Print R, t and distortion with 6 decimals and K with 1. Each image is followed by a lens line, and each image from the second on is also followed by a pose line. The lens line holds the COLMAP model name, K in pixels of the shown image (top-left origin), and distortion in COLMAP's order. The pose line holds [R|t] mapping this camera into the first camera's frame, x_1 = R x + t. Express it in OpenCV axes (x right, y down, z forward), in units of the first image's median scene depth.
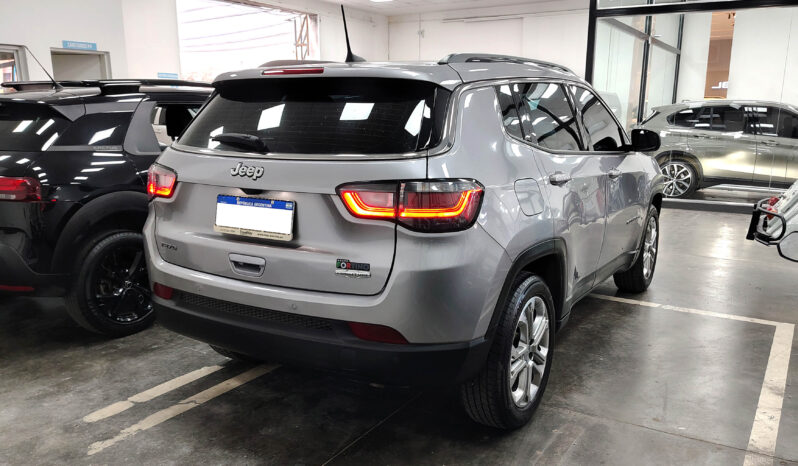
lens RADIAL K [[661.7, 0, 424.3], [0, 661.7, 266.8], [0, 0, 1]] dist [0.021856, -0.021060]
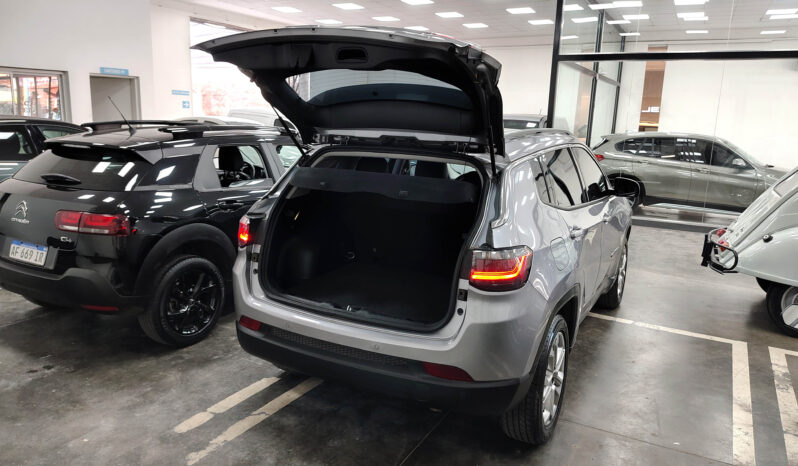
lens RADIAL K [[581.1, 0, 403.5], [0, 581.1, 231.8], [0, 0, 1]] dist [0.033409, -0.033488]
pose [[0.999134, 0.021623, 0.035562, -0.147814], [-0.020347, 0.999150, -0.035858, -0.088884], [-0.036307, 0.035103, 0.998724, -0.056955]]
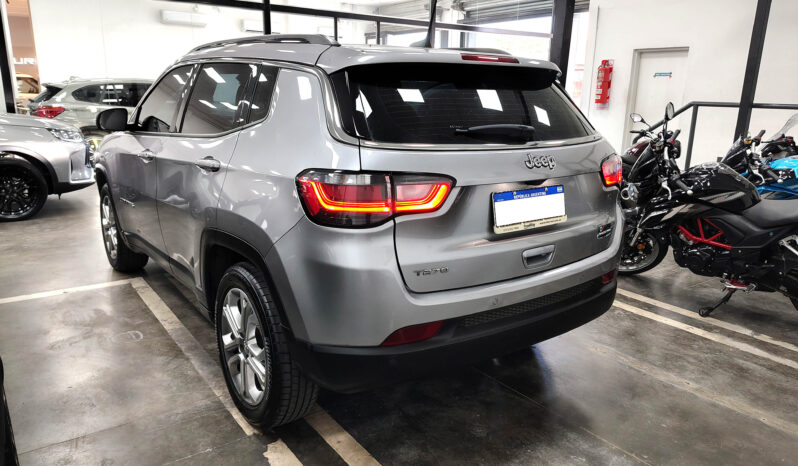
lens RADIAL K [[581.1, 0, 398.6], [0, 581.1, 235.4], [0, 0, 1]] dist [0.033409, -0.033488]
pose [[0.400965, -0.220295, 0.889212, -0.913481], [0.201091, 0.968148, 0.149174, -0.167301], [-0.893750, 0.118998, 0.432492, 0.660628]]
